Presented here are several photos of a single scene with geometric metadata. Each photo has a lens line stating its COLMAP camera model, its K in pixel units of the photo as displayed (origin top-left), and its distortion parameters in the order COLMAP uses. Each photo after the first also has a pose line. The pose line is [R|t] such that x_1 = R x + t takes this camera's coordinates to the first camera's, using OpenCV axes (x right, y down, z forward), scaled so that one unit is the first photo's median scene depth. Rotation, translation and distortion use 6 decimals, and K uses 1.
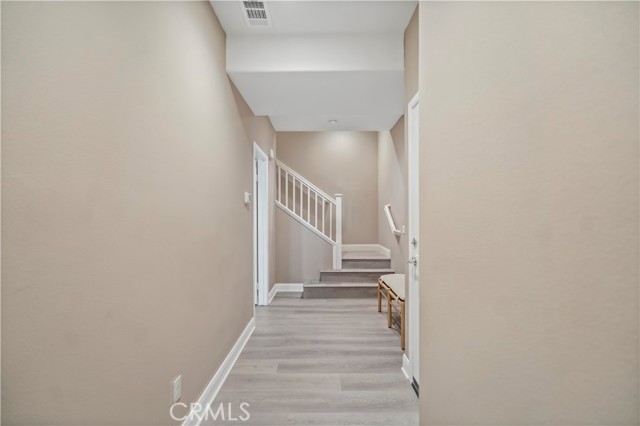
lens RADIAL K [[289.7, 0, 319.7], [0, 289.7, 215.2], [0, 0, 1]] dist [0.003179, -0.000366]
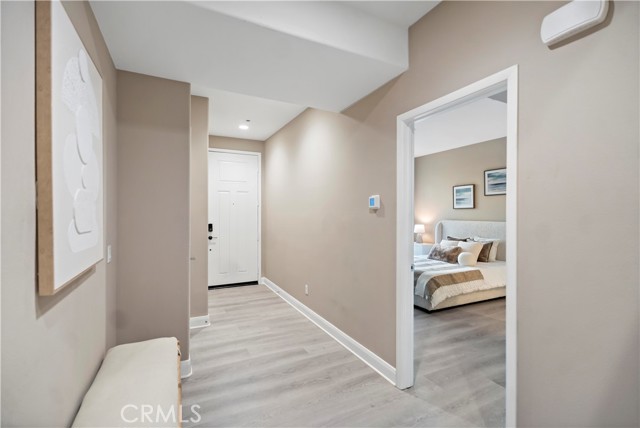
lens RADIAL K [[289.7, 0, 324.2], [0, 289.7, 215.9], [0, 0, 1]] dist [0.003179, -0.000366]
pose [[-0.887028, -0.002269, -0.461711, 0.330399], [0.000103, 0.999987, -0.005113, -0.019914], [0.461716, -0.004583, -0.887016, 2.047539]]
